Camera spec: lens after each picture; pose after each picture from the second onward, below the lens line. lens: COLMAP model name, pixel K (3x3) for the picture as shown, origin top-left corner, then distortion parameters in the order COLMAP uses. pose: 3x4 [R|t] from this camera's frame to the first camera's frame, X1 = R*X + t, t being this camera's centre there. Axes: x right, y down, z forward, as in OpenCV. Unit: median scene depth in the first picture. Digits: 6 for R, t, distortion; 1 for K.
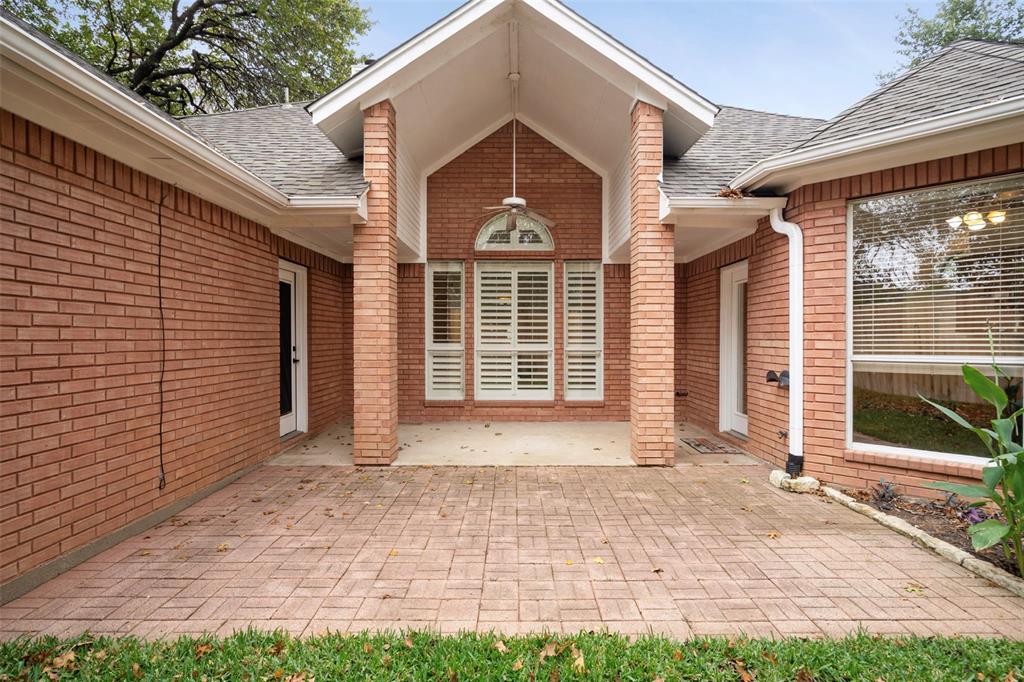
lens RADIAL K [[513.3, 0, 512.0], [0, 513.3, 341.0], [0, 0, 1]] dist [0.004533, 0.001355]
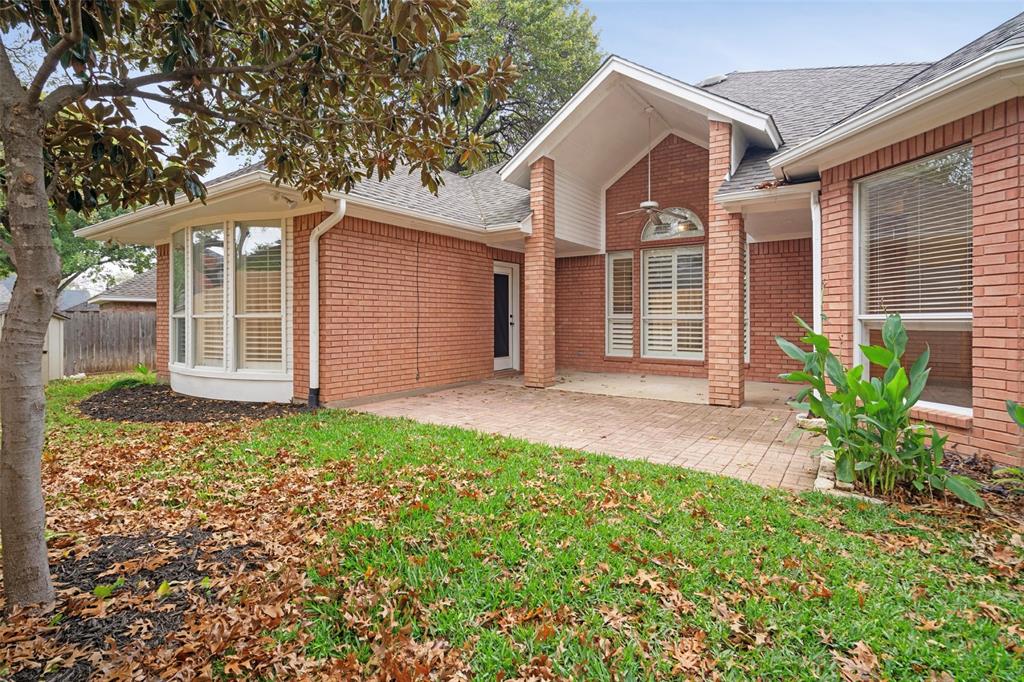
lens RADIAL K [[488.9, 0, 511.9], [0, 488.9, 316.2], [0, 0, 1]] dist [-0.001806, 0.000101]
pose [[0.817562, -0.002074, -0.575837, 0.593332], [-0.004584, 0.999938, -0.010110, 0.040944], [0.575822, 0.010905, 0.817502, -0.303289]]
